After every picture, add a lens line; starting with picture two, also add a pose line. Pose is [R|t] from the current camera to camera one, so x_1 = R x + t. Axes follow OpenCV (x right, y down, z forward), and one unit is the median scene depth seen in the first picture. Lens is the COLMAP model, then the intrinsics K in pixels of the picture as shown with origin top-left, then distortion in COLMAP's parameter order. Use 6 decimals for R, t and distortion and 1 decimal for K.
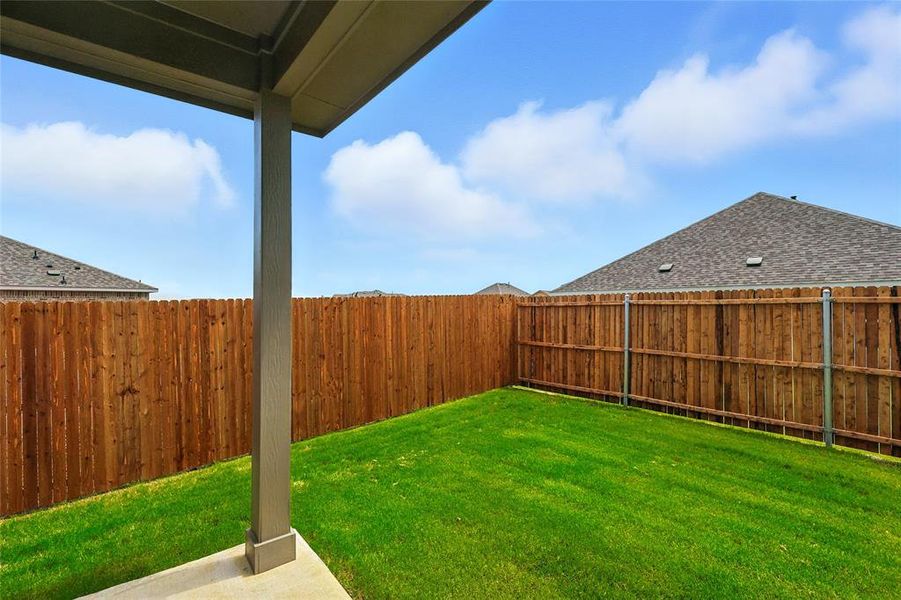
lens RADIAL K [[404.4, 0, 451.4], [0, 404.4, 299.7], [0, 0, 1]] dist [0.001712, 0.000062]
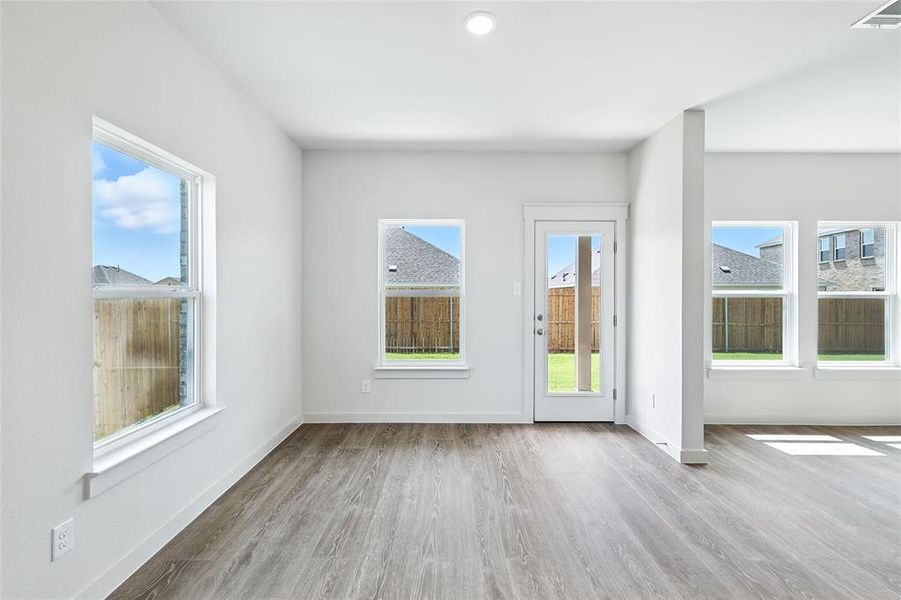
lens RADIAL K [[396.7, 0, 448.7], [0, 396.7, 296.5], [0, 0, 1]] dist [-0.000088, -0.000084]
pose [[0.635029, 0.000944, 0.772488, -0.708304], [-0.014933, 0.999827, 0.011053, -0.003434], [-0.772344, -0.018554, 0.634934, -0.375917]]
